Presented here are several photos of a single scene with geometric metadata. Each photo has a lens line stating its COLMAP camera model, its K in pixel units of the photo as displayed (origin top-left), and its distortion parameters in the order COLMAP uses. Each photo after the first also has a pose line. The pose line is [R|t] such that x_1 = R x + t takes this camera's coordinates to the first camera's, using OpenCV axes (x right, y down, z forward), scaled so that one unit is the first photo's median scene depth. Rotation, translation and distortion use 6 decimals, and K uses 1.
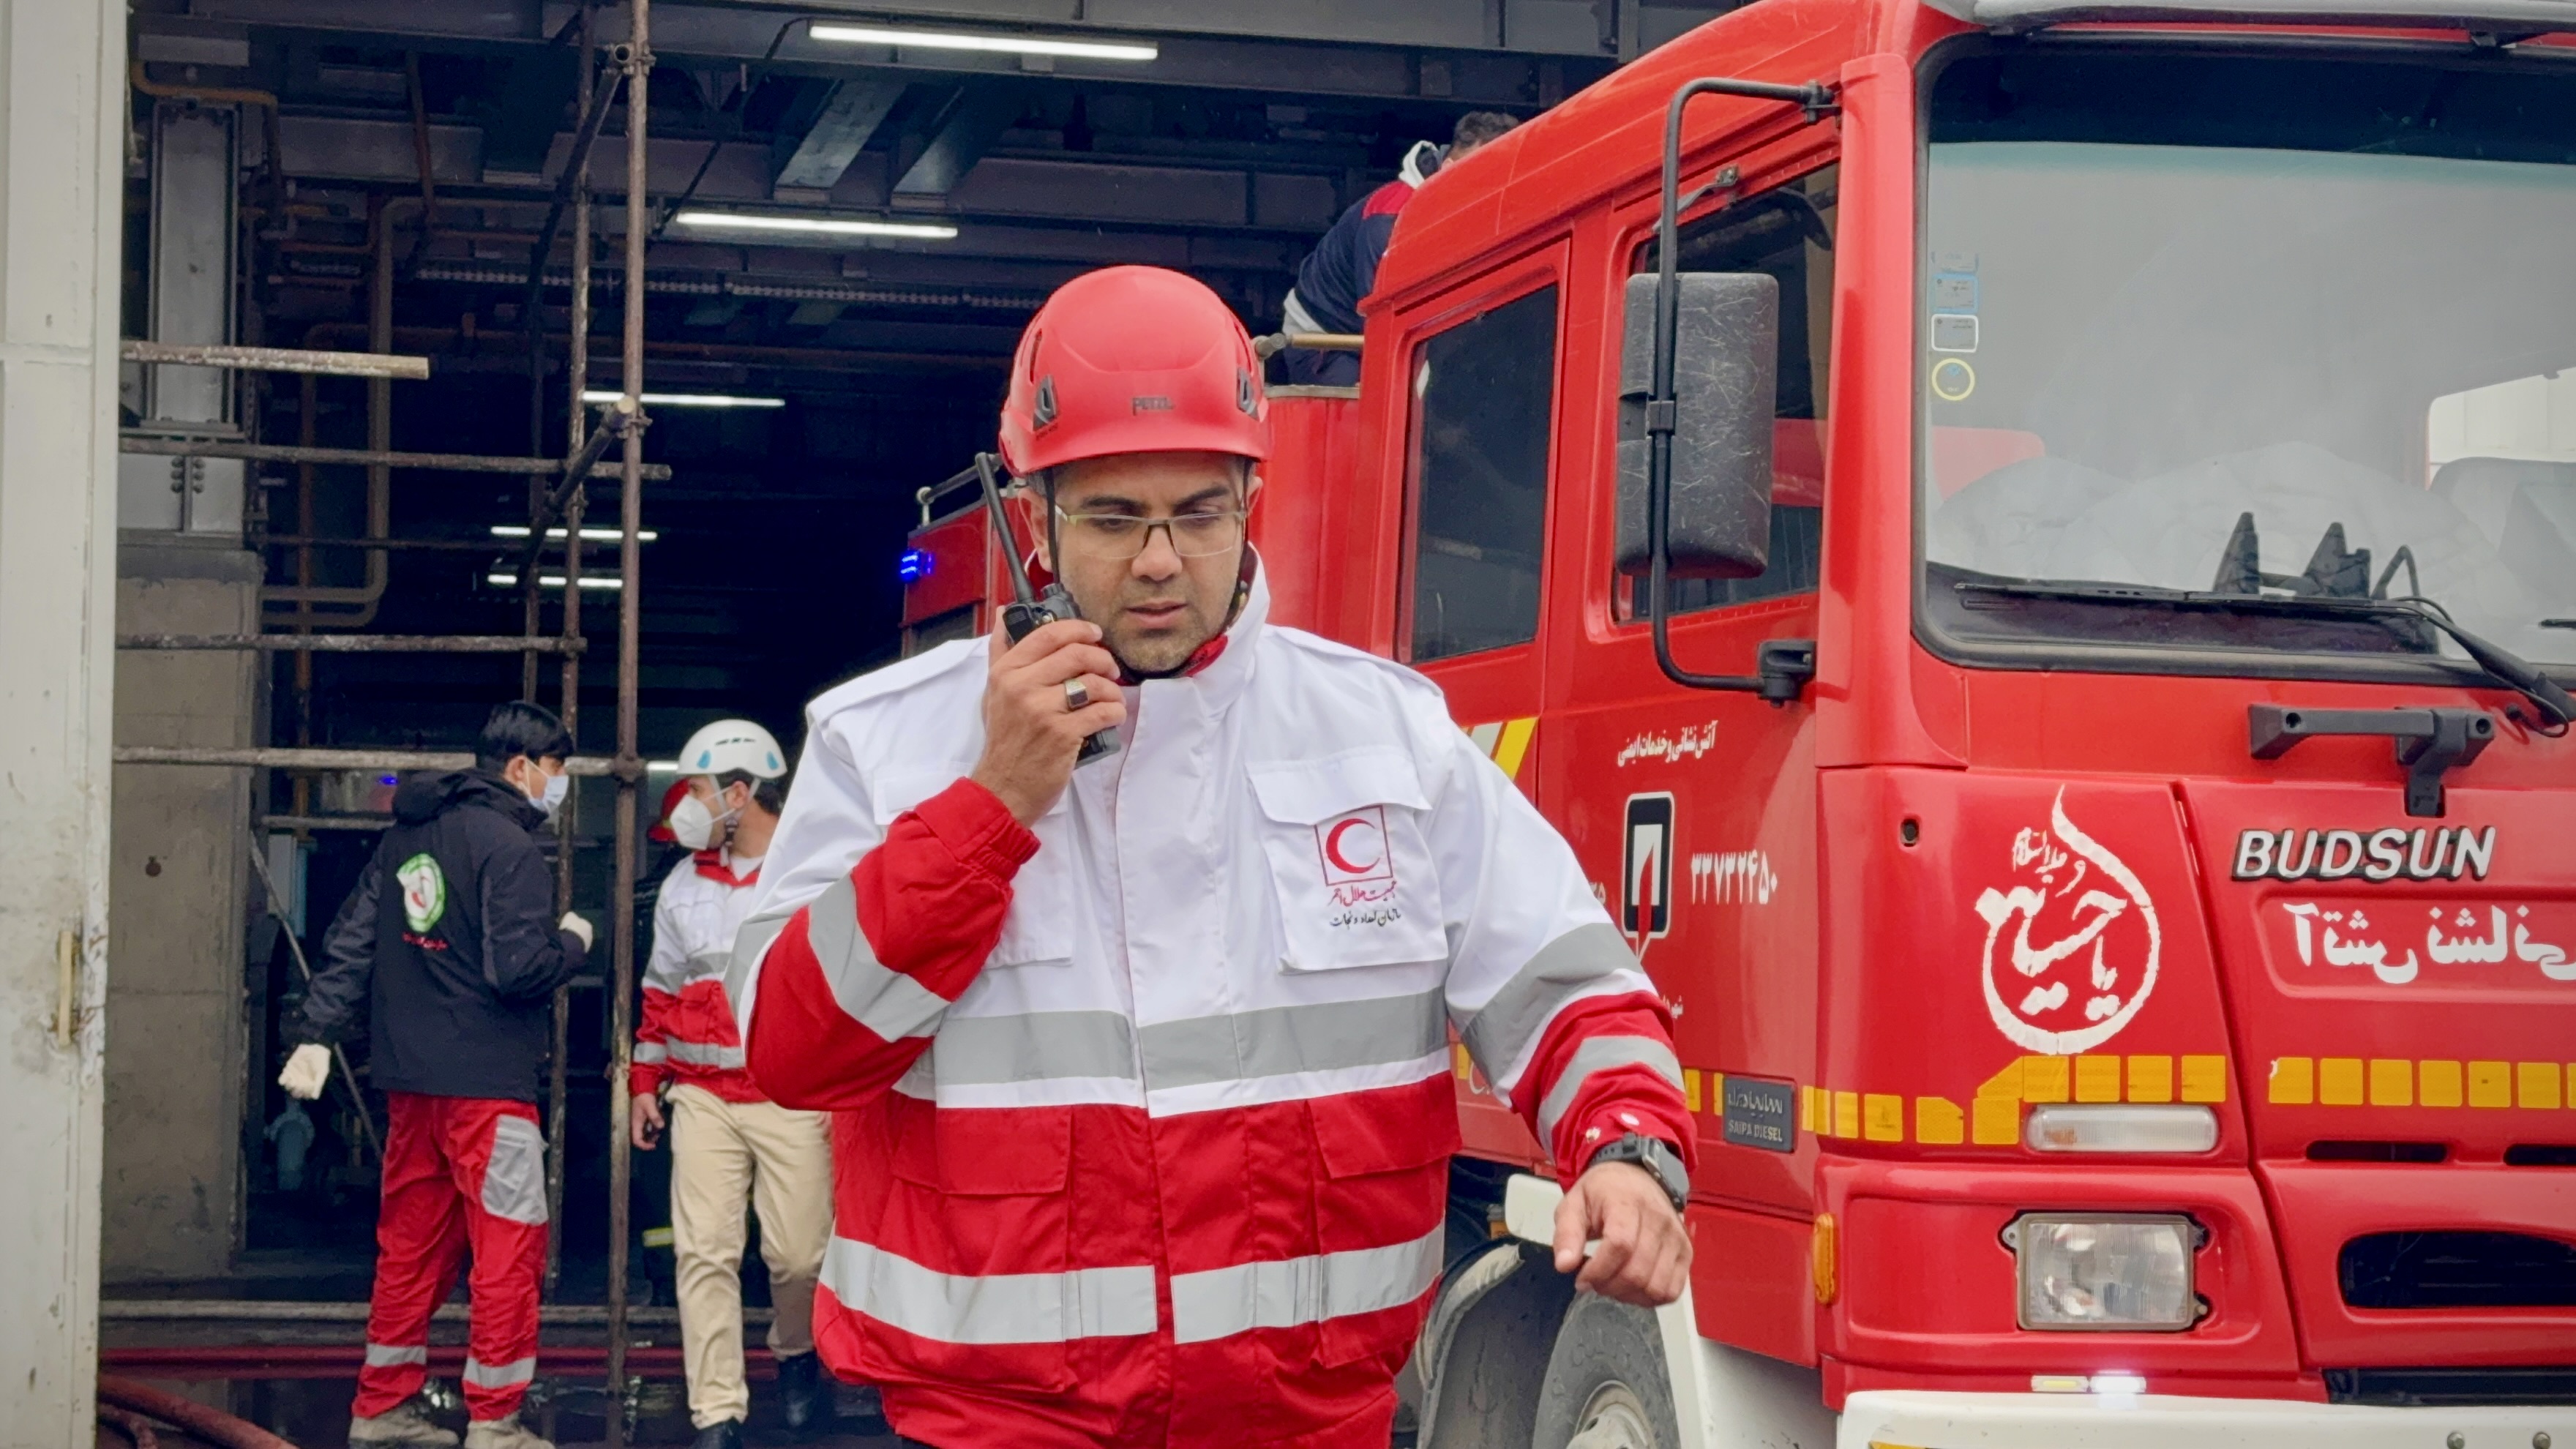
lens RADIAL K [[4752.3, 0, 1289.8], [0, 4752.3, 726.5], [0, 0, 1]] dist [0.000117, 0.000000]
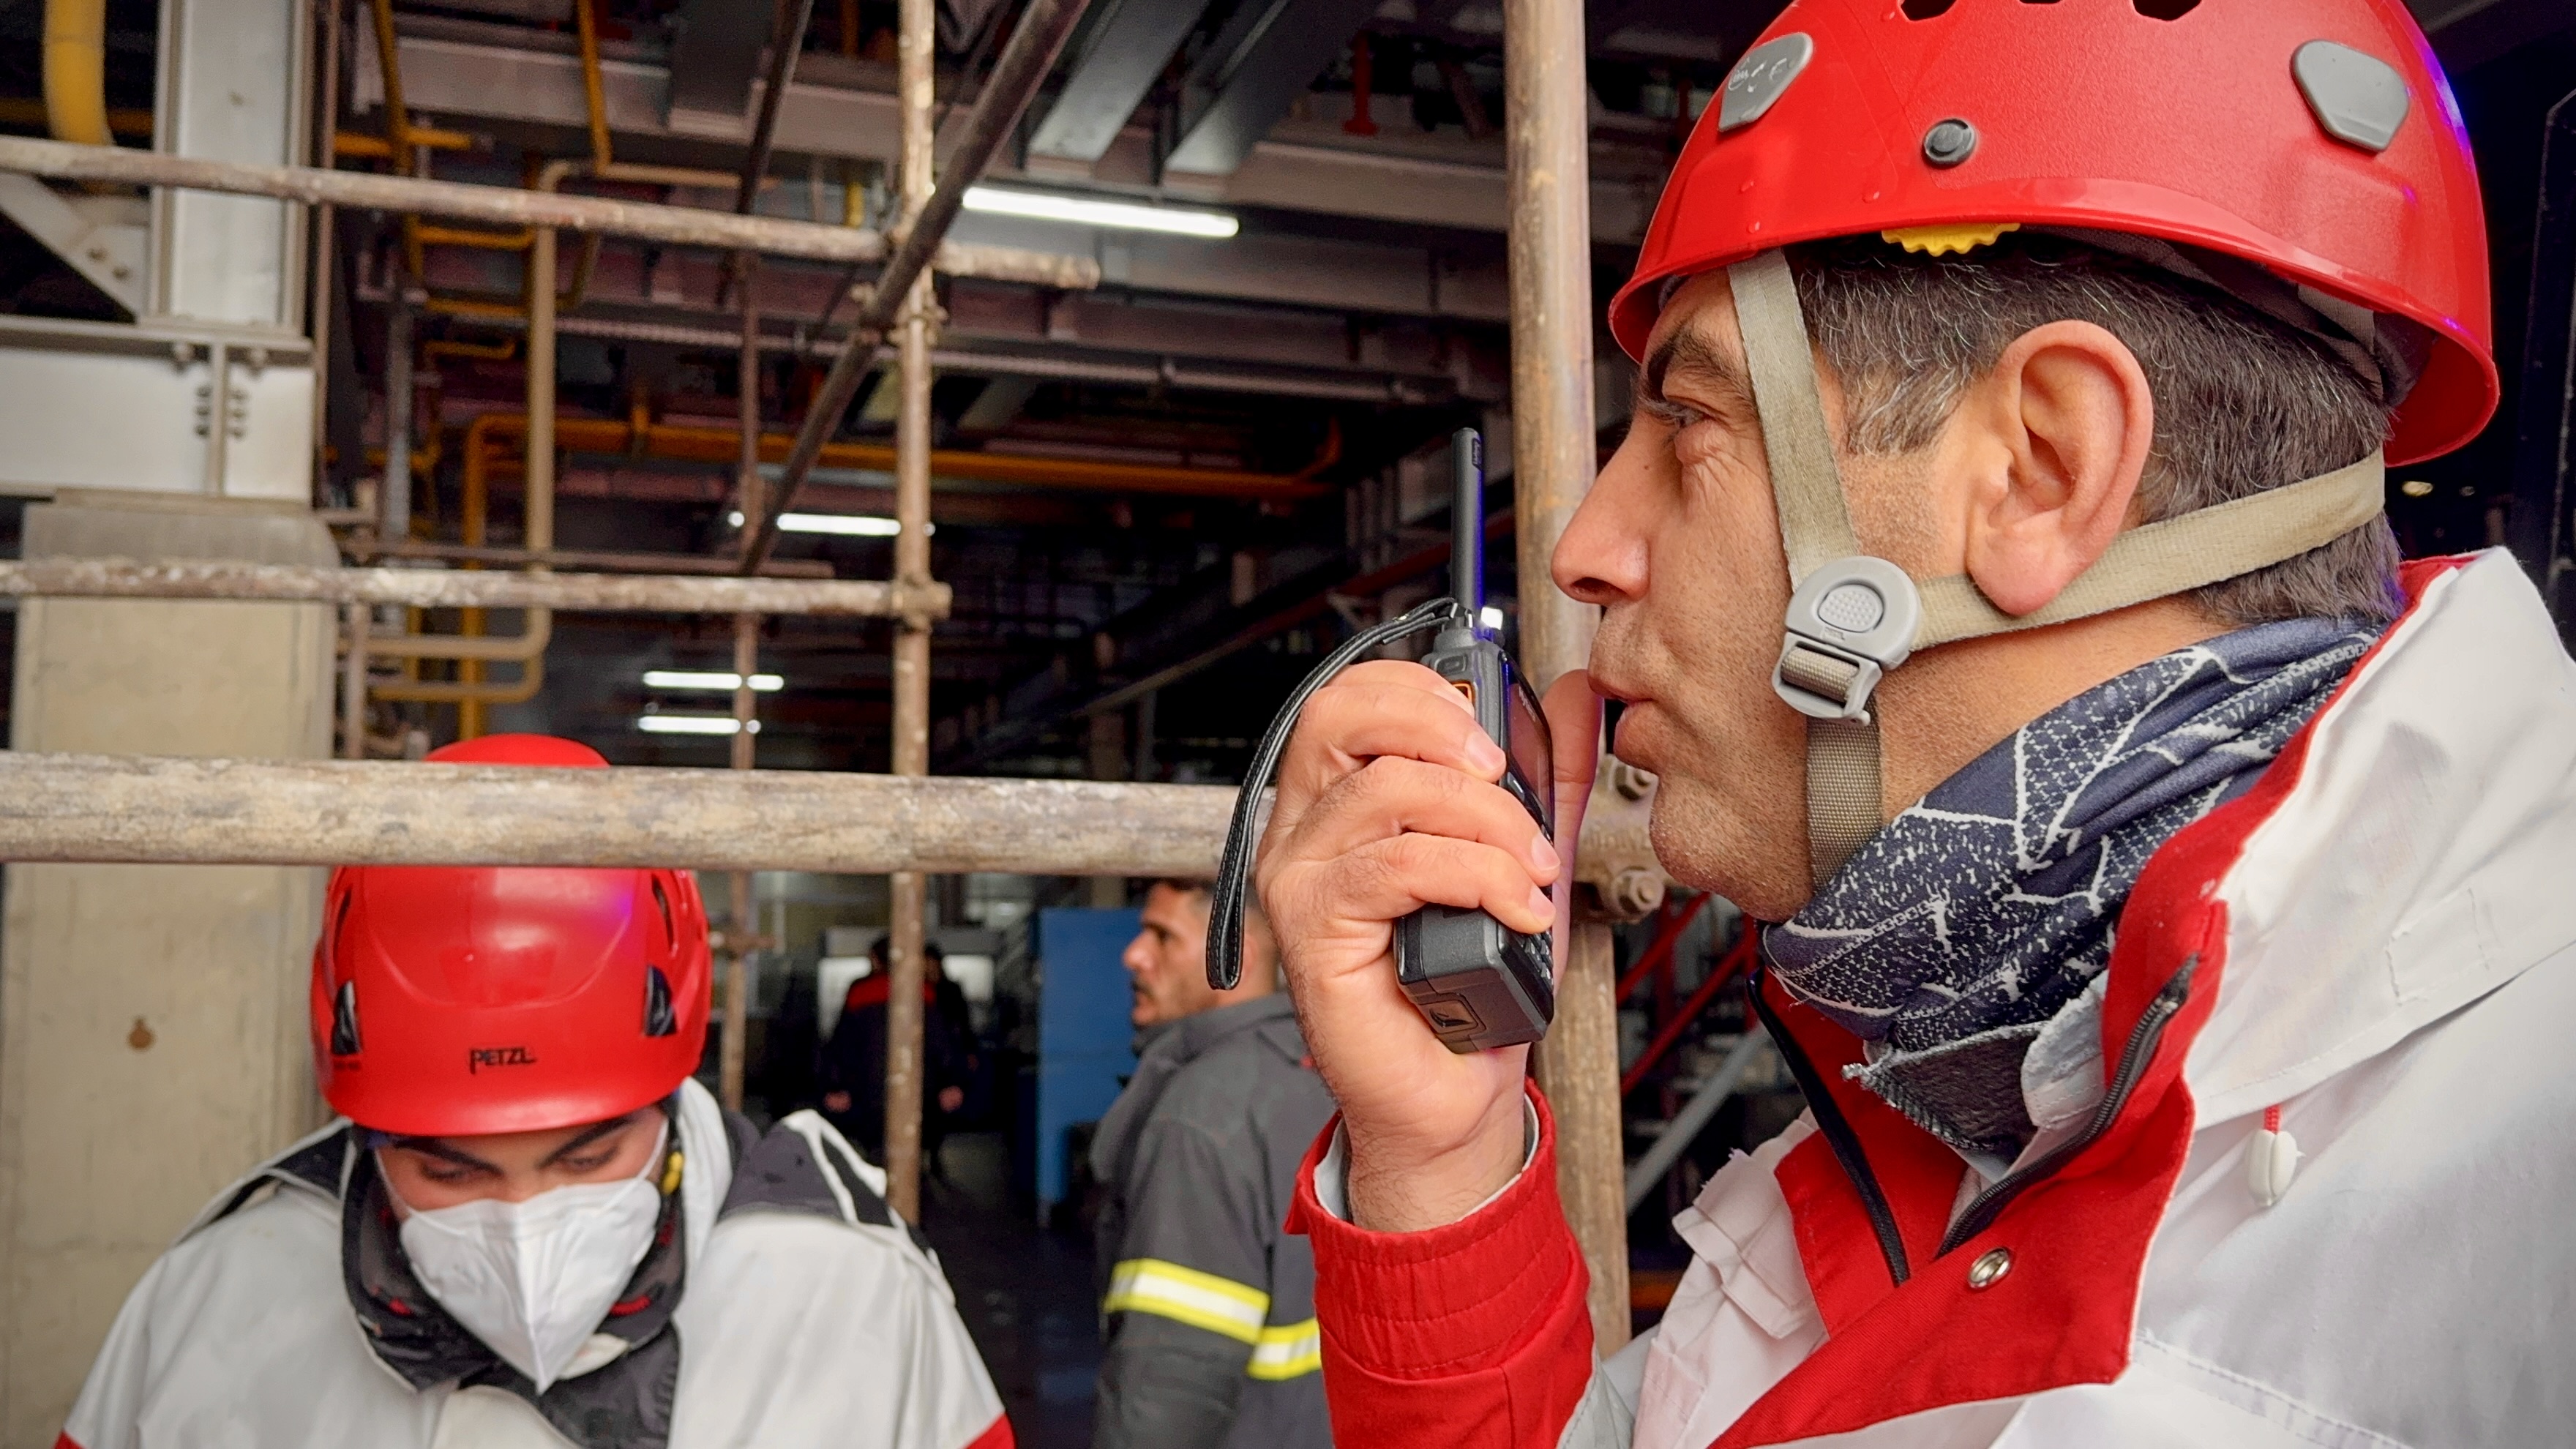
lens RADIAL K [[2443.2, 0, 1285.3], [0, 2443.2, 718.8], [0, 0, 1]] dist [-0.001861, 0.000000]
pose [[0.994492, -0.010680, 0.104266, -0.123551], [0.016271, 0.998466, -0.052915, 0.008116], [-0.103541, 0.054320, 0.993141, 0.657108]]
